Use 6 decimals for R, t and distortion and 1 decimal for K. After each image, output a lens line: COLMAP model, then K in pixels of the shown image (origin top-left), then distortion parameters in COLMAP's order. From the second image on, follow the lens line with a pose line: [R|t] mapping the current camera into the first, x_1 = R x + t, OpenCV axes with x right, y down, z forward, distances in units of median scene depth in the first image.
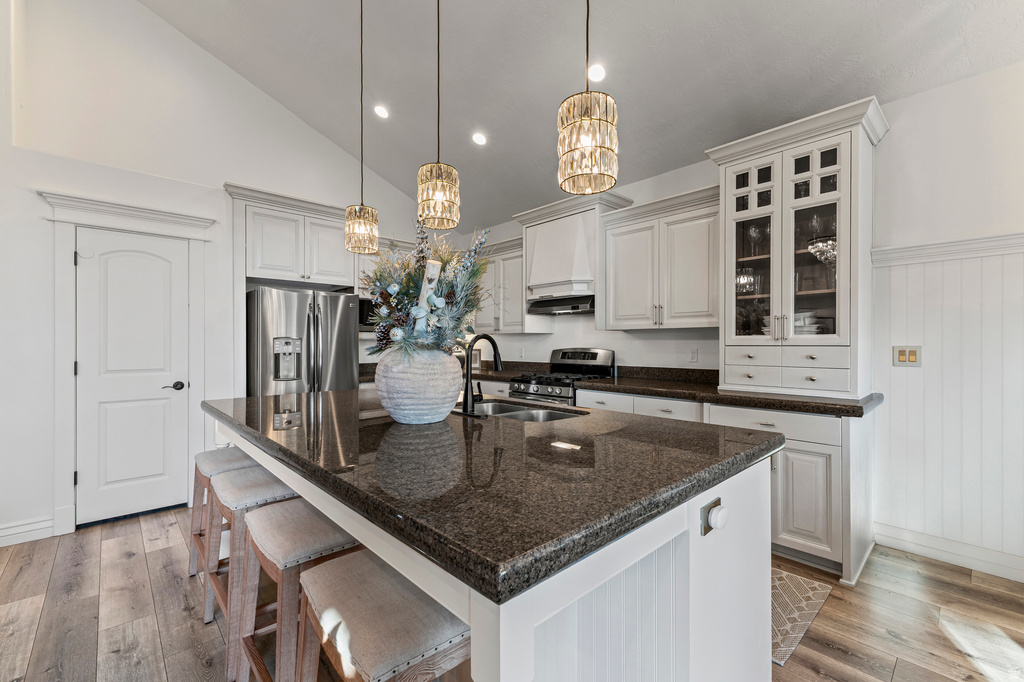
lens RADIAL K [[432.7, 0, 514.1], [0, 432.7, 351.0], [0, 0, 1]] dist [0.005536, -0.000407]
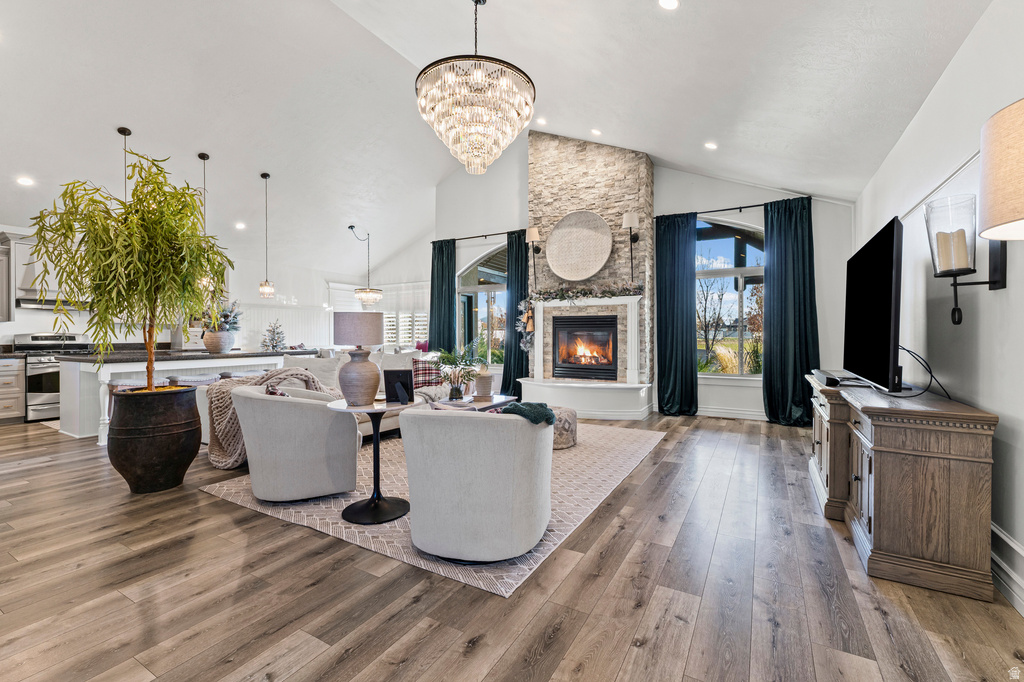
lens RADIAL K [[432.7, 0, 515.7], [0, 432.7, 337.1], [0, 0, 1]] dist [0.005536, -0.000407]
pose [[-0.289508, -0.000913, 0.957175, -2.161701], [0.018637, 0.999805, 0.006590, 0.033889], [-0.956994, 0.019747, -0.289435, -0.099567]]
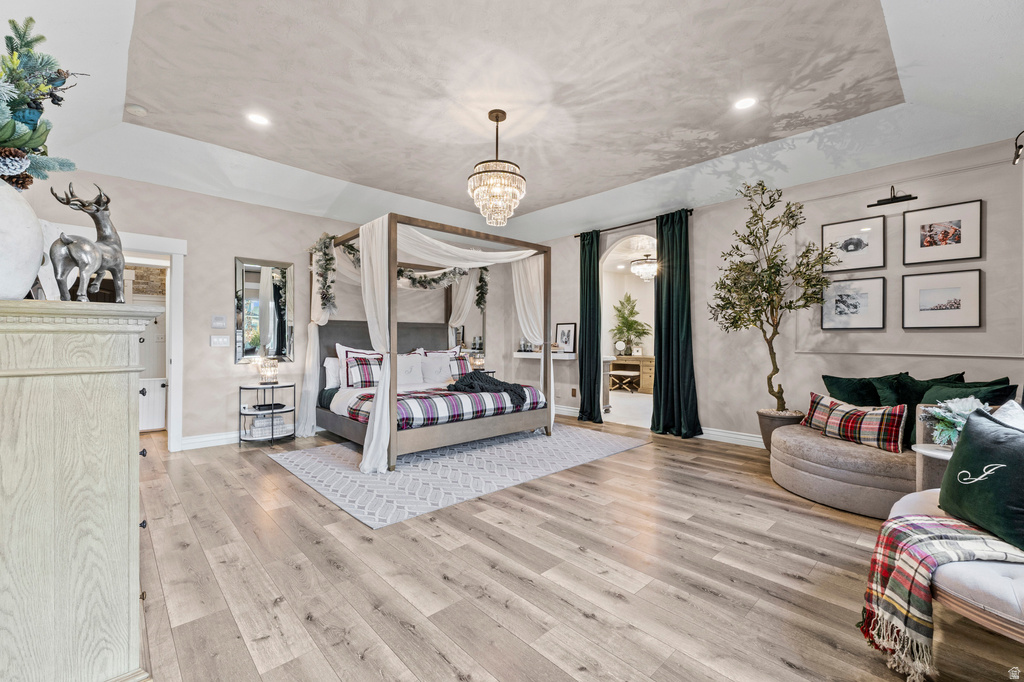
lens RADIAL K [[432.7, 0, 516.4], [0, 432.7, 340.3], [0, 0, 1]] dist [0.005536, -0.000407]
pose [[0.999994, 0.003567, -0.000236, -1.445049], [-0.003571, 0.999849, -0.017030, 0.050619], [0.000176, 0.017031, 0.999855, -0.917459]]
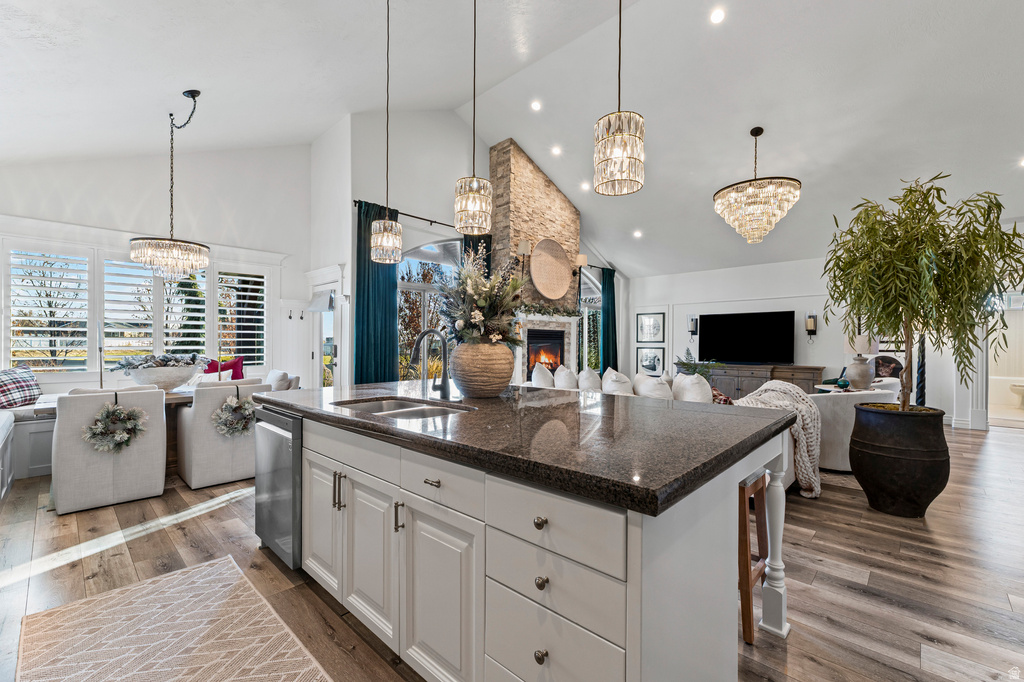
lens RADIAL K [[432.7, 0, 518.3], [0, 432.7, 348.0], [0, 0, 1]] dist [0.005536, -0.000407]
pose [[-0.998263, 0.001365, -0.058906, -0.137298], [-0.000338, 0.999583, 0.028888, -0.012651], [0.058921, 0.028858, -0.997845, 1.262204]]
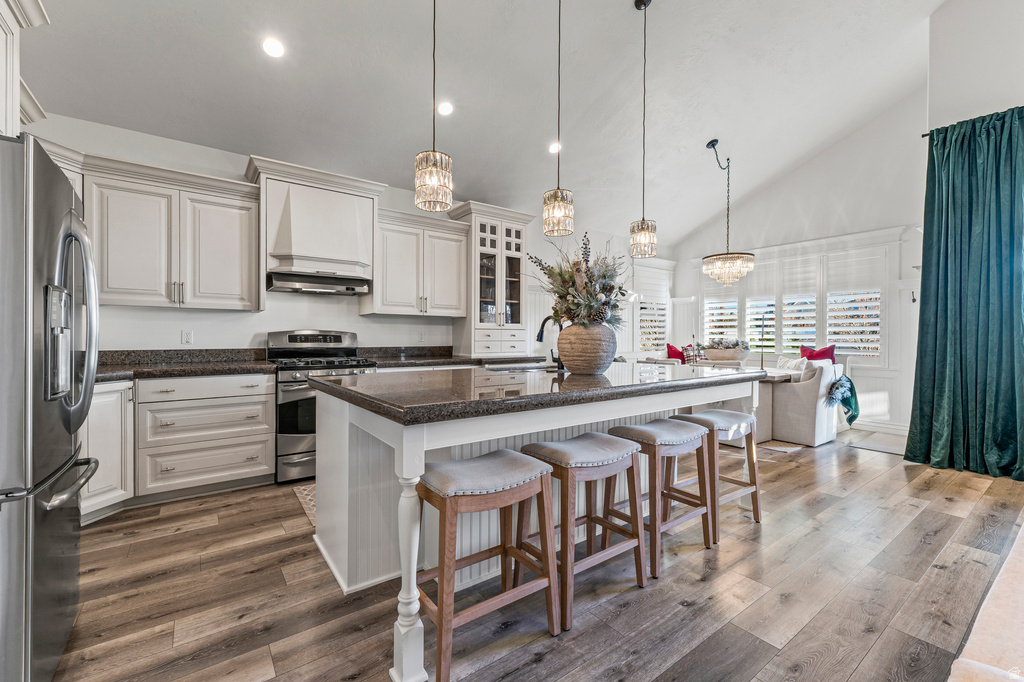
lens RADIAL K [[432.7, 0, 515.8], [0, 432.7, 337.1], [0, 0, 1]] dist [0.005536, -0.000407]
pose [[0.115348, 0.003281, 0.993320, -0.906320], [0.013919, 0.999891, -0.004919, 0.023176], [-0.993228, 0.014394, 0.115290, 0.581801]]
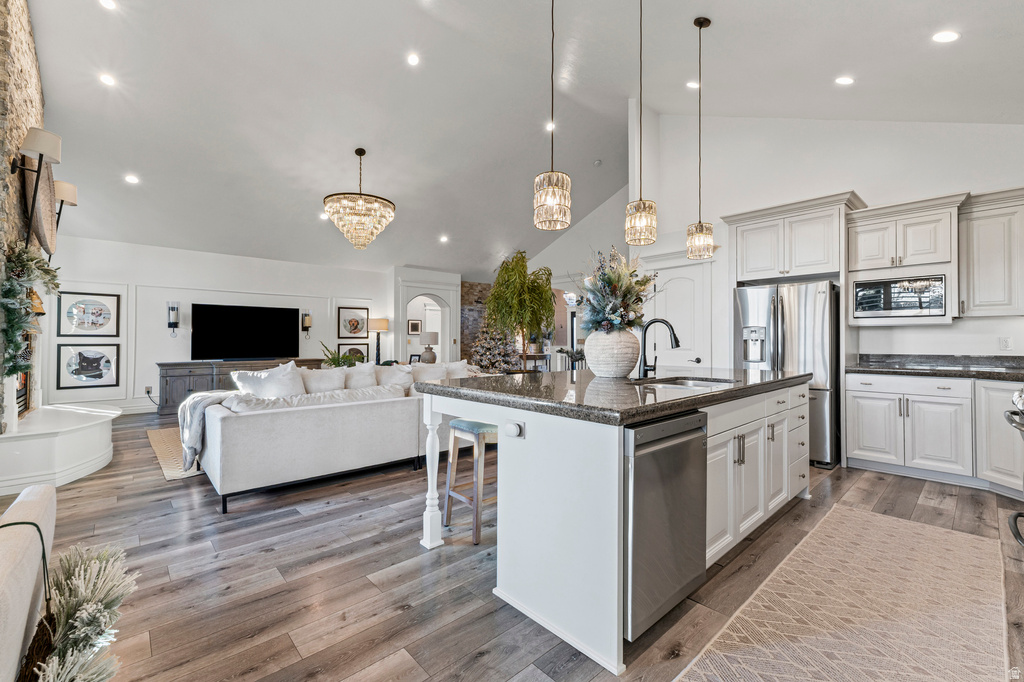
lens RADIAL K [[432.7, 0, 515.8], [0, 432.7, 334.8], [0, 0, 1]] dist [0.005536, -0.000407]
pose [[-0.009088, -0.015988, -0.999831, 0.734394], [-0.017329, 0.999725, -0.015829, 0.023189], [0.999809, 0.017182, -0.009362, 0.366328]]
